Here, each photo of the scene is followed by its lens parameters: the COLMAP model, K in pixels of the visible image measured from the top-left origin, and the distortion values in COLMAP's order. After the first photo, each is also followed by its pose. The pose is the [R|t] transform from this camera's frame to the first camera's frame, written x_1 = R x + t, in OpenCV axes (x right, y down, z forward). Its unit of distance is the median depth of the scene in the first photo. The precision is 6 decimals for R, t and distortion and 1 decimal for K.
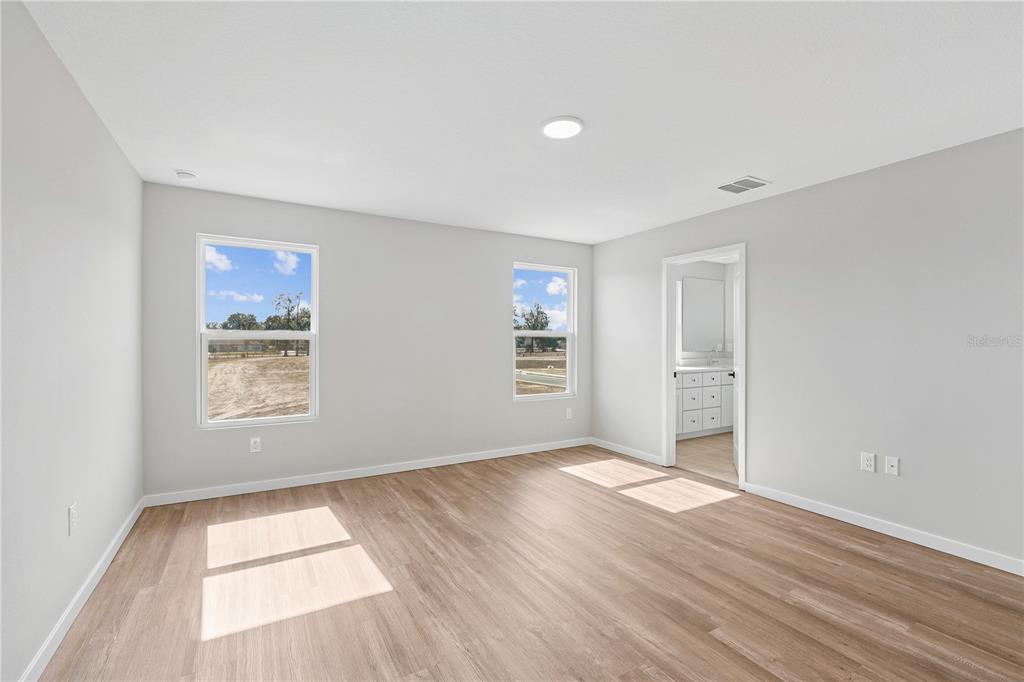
lens RADIAL K [[458.2, 0, 506.4], [0, 458.2, 340.0], [0, 0, 1]] dist [0.001907, 0.000403]
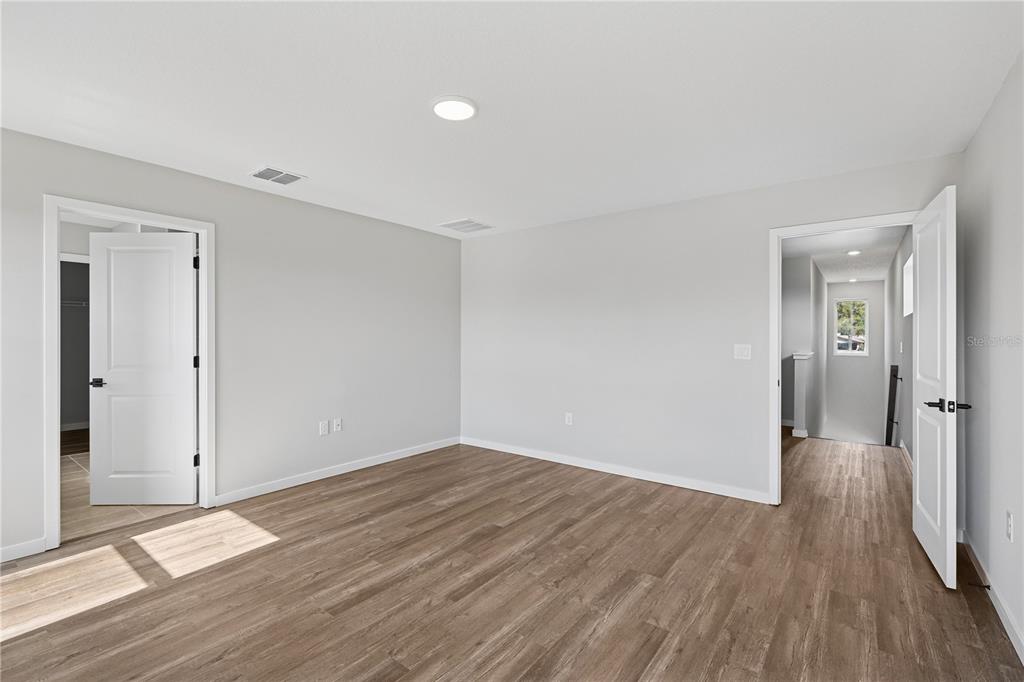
lens RADIAL K [[458.2, 0, 511.3], [0, 458.2, 338.3], [0, 0, 1]] dist [0.001907, 0.000403]
pose [[-0.389224, -0.008436, 0.921105, -0.662748], [-0.004569, 0.999963, 0.007227, -0.004223], [-0.921132, -0.001396, -0.389248, 1.062971]]
